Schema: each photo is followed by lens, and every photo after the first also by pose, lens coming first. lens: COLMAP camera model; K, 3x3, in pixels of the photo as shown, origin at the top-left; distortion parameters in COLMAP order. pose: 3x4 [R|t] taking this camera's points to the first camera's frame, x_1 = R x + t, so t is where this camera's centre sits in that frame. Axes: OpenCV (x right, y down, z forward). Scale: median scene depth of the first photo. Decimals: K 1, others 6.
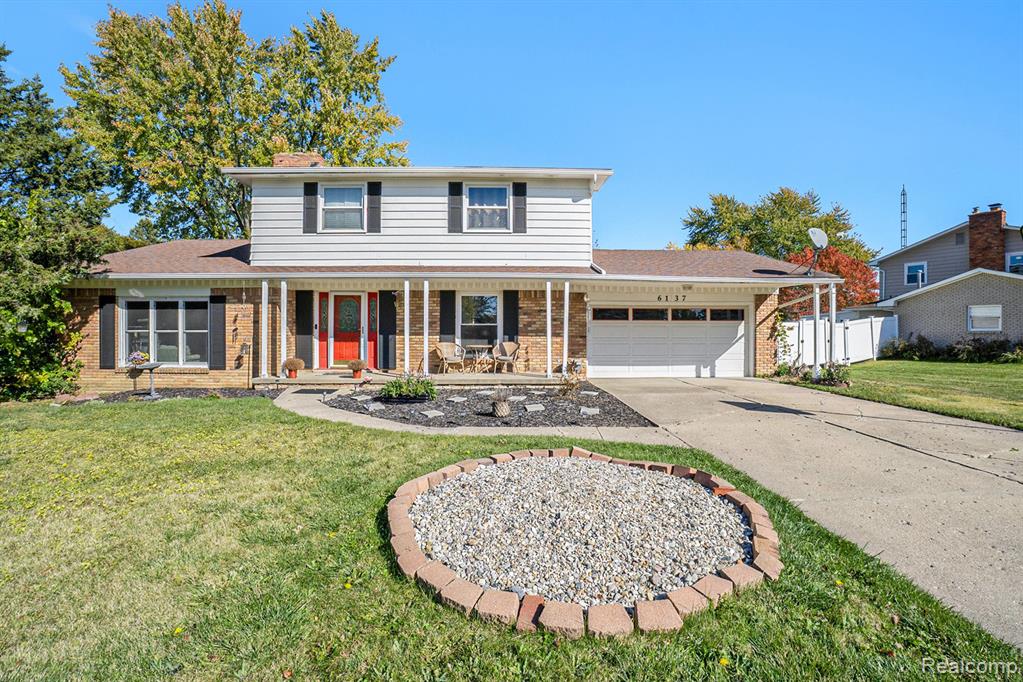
lens RADIAL K [[450.2, 0, 519.8], [0, 450.2, 322.3], [0, 0, 1]] dist [-0.078073, 0.017033]
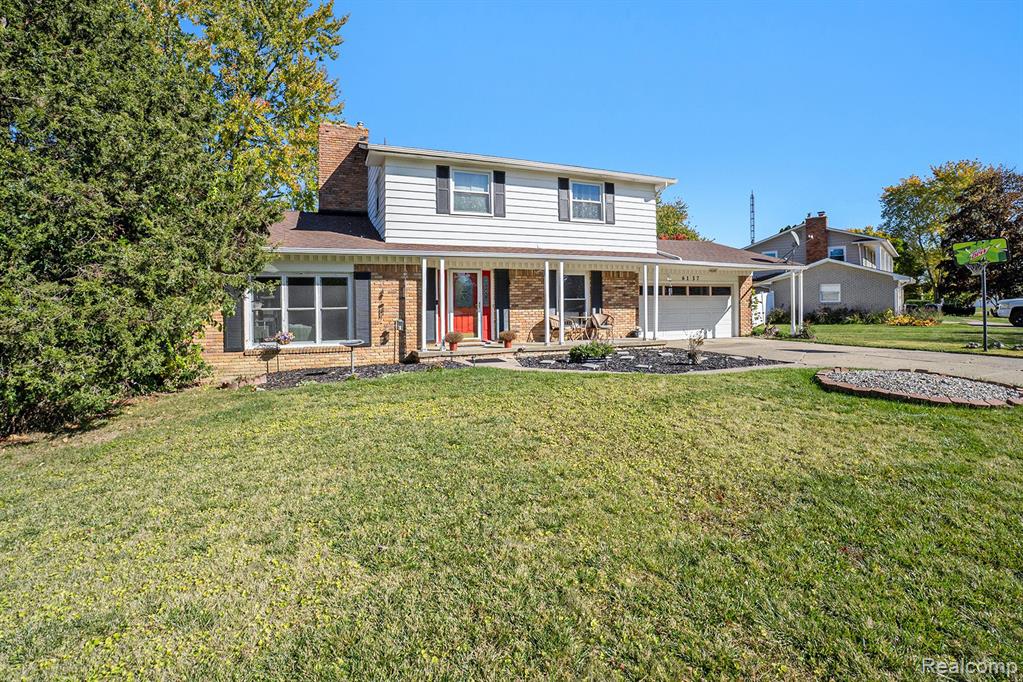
lens RADIAL K [[439.3, 0, 505.3], [0, 439.3, 304.9], [0, 0, 1]] dist [-0.059538, 0.000020]
pose [[0.948307, -0.011915, 0.317132, -0.645582], [0.008187, 0.999881, 0.013085, 0.003366], [-0.317250, -0.009812, 0.948291, -0.040382]]
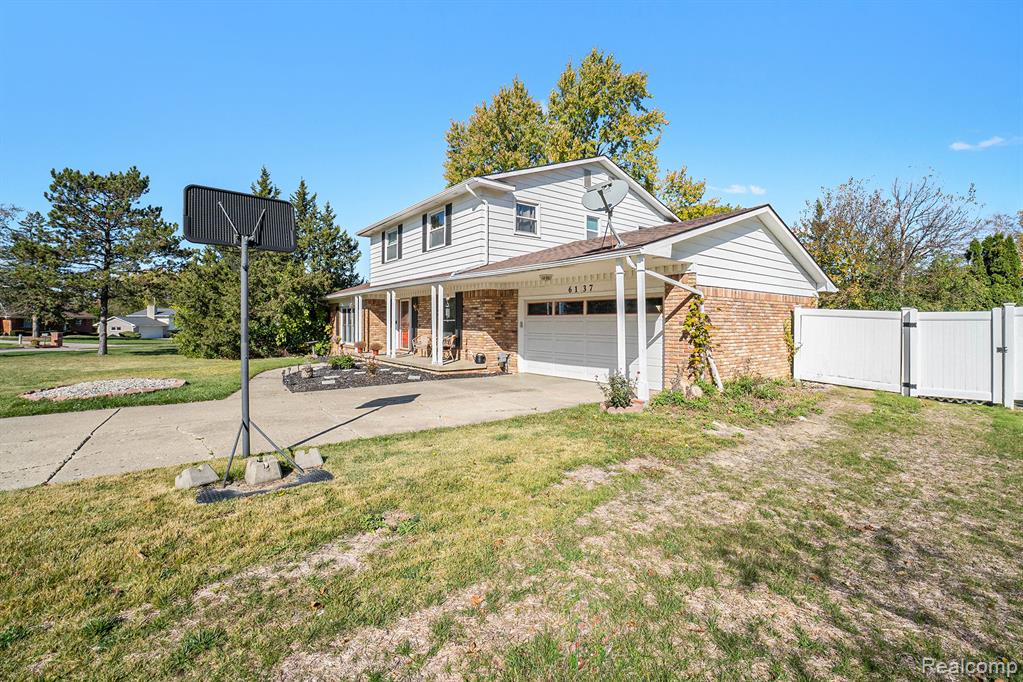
lens RADIAL K [[450.2, 0, 519.8], [0, 450.2, 322.3], [0, 0, 1]] dist [-0.078073, 0.017033]
pose [[0.583195, -0.001379, -0.812331, 1.093522], [0.013671, 0.999874, 0.008118, 0.002808], [0.812217, -0.015840, 0.583140, 0.437574]]
